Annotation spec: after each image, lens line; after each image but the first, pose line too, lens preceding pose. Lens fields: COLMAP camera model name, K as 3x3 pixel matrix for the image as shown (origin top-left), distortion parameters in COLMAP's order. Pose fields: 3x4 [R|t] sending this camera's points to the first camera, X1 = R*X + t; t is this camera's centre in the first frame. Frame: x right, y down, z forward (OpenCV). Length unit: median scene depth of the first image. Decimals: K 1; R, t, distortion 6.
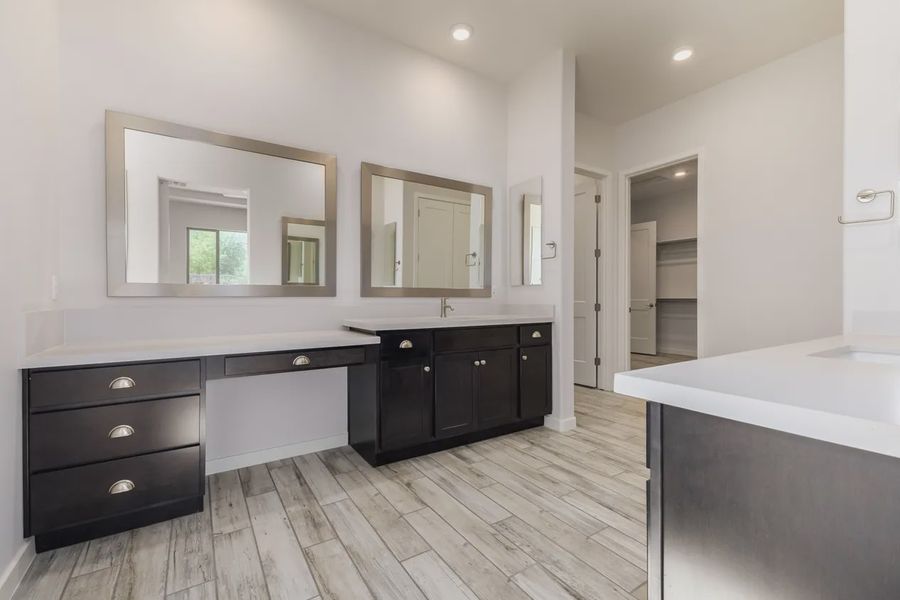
lens RADIAL K [[387.2, 0, 450.0], [0, 387.2, 300.0], [0, 0, 1]] dist [0.010045, -0.000579]
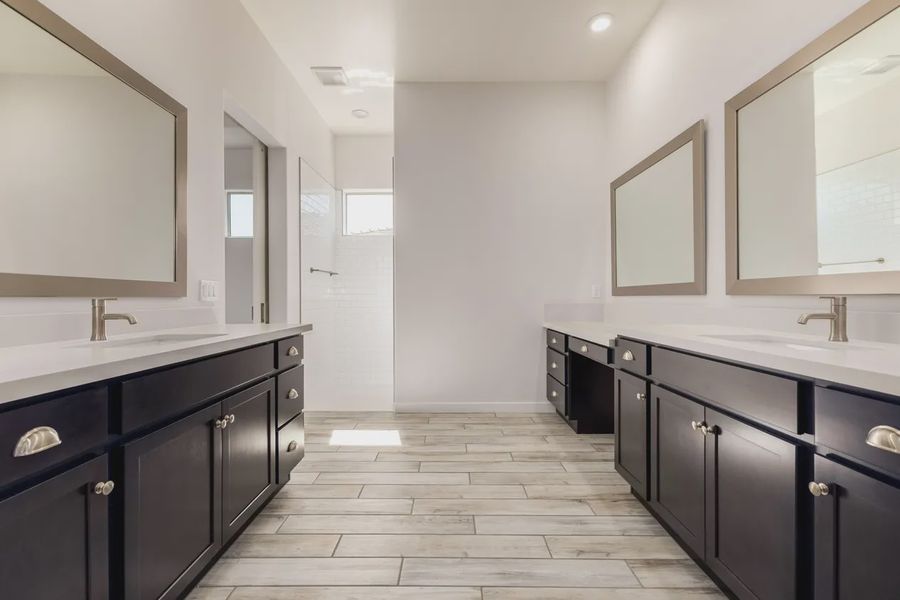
lens RADIAL K [[387.2, 0, 450.0], [0, 387.2, 300.0], [0, 0, 1]] dist [0.010045, -0.000579]
pose [[-0.553540, 0.006432, -0.832798, 0.866037], [0.006644, 0.999972, 0.003307, -0.005765], [0.832796, -0.003702, -0.553568, 1.315950]]
